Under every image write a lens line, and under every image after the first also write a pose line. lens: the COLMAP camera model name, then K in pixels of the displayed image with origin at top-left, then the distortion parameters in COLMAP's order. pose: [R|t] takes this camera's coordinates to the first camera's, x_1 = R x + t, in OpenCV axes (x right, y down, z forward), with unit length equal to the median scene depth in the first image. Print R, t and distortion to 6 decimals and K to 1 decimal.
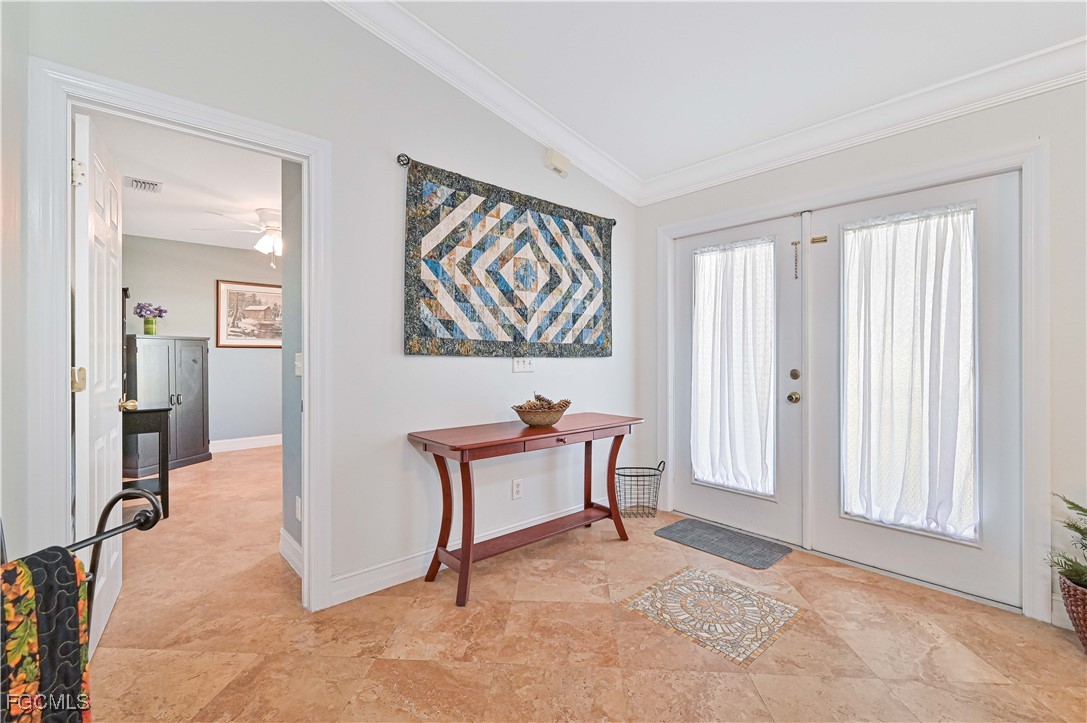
lens RADIAL K [[497.2, 0, 546.2], [0, 497.2, 349.8], [0, 0, 1]] dist [0.003285, -0.000127]
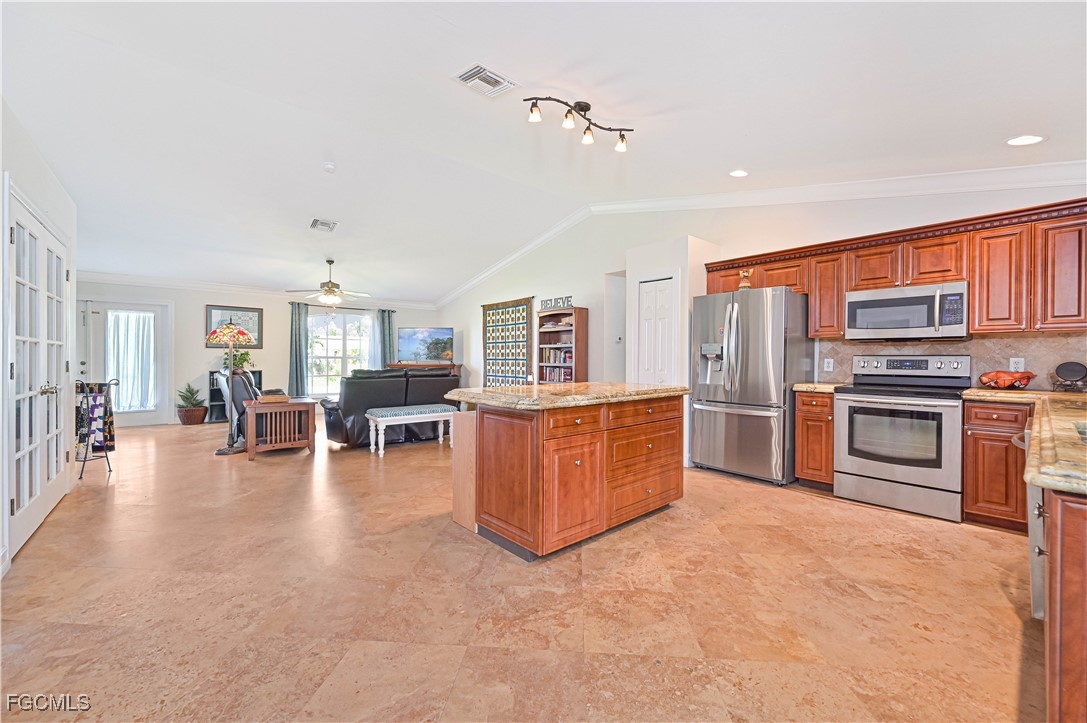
lens RADIAL K [[425.9, 0, 542.2], [0, 425.9, 359.9], [0, 0, 1]] dist [-0.000136, -0.000013]
pose [[0.021647, -0.004052, 0.999757, -1.766995], [-0.010798, 0.999933, 0.004286, -0.002284], [-0.999707, -0.010888, 0.021602, -1.515741]]
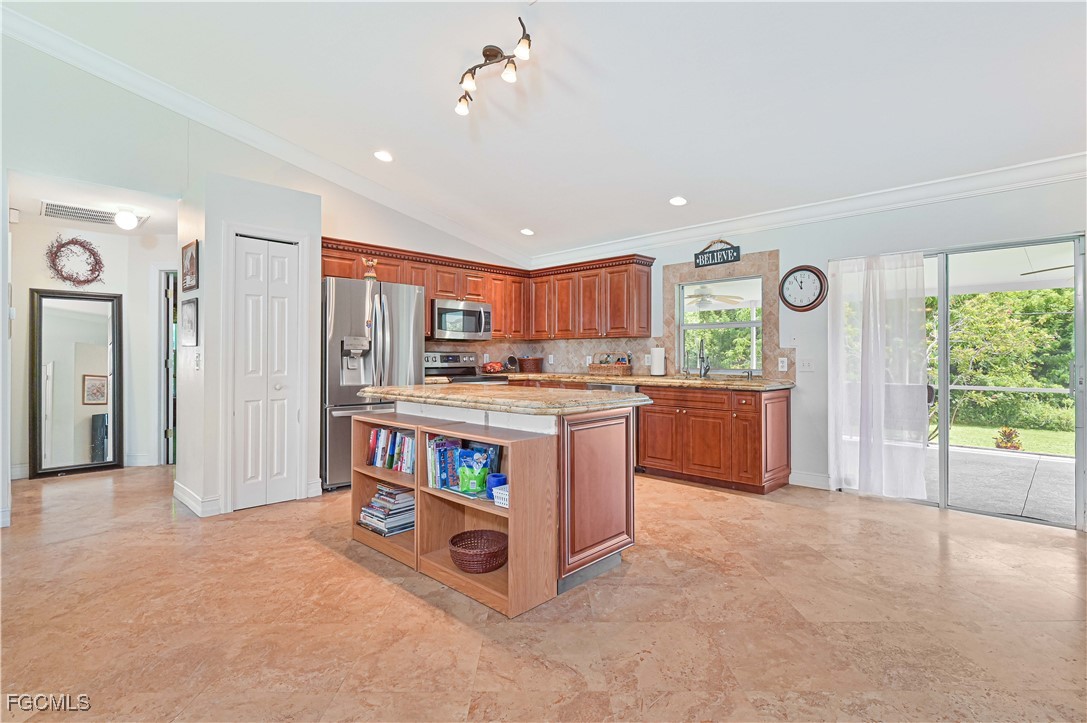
lens RADIAL K [[520.2, 0, 547.0], [0, 520.2, 353.7], [0, 0, 1]] dist [0.003329, 0.000670]
pose [[-0.998076, -0.001342, -0.061986, -0.717439], [-0.000578, 0.999924, -0.012342, 0.009824], [0.061998, -0.012282, -0.998001, -0.472739]]
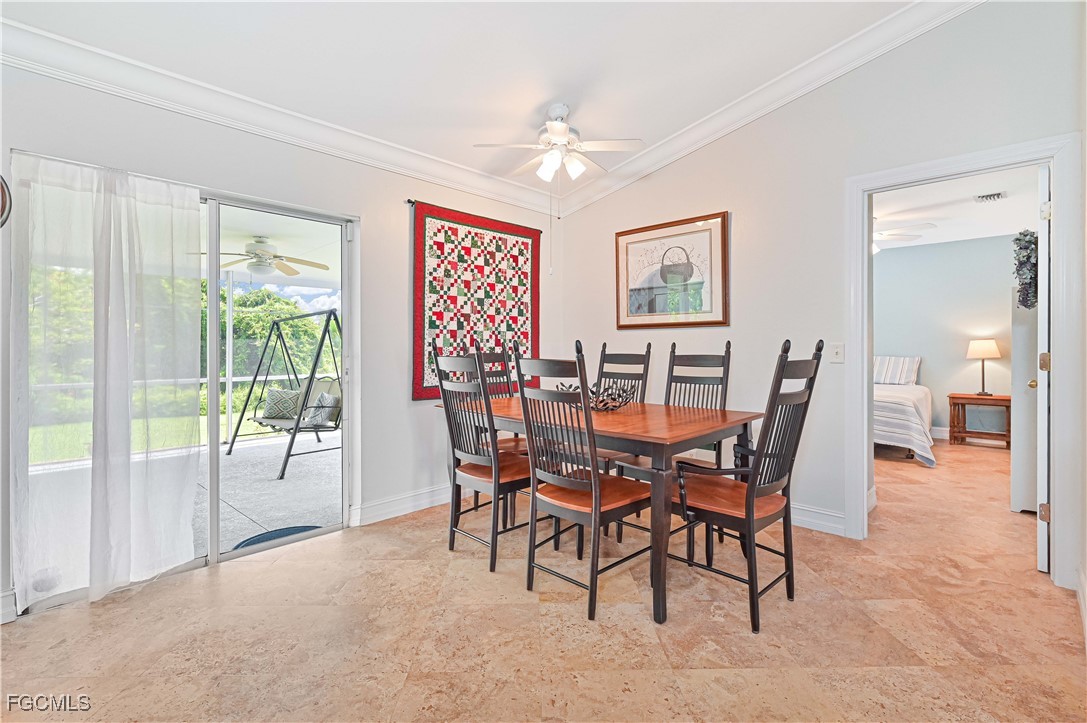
lens RADIAL K [[497.2, 0, 541.9], [0, 497.2, 354.1], [0, 0, 1]] dist [0.003285, -0.000127]
pose [[0.079087, 0.011795, -0.996798, -0.873487], [0.006133, 0.999905, 0.012319, 0.003247], [0.996849, -0.007088, 0.079007, -1.270291]]
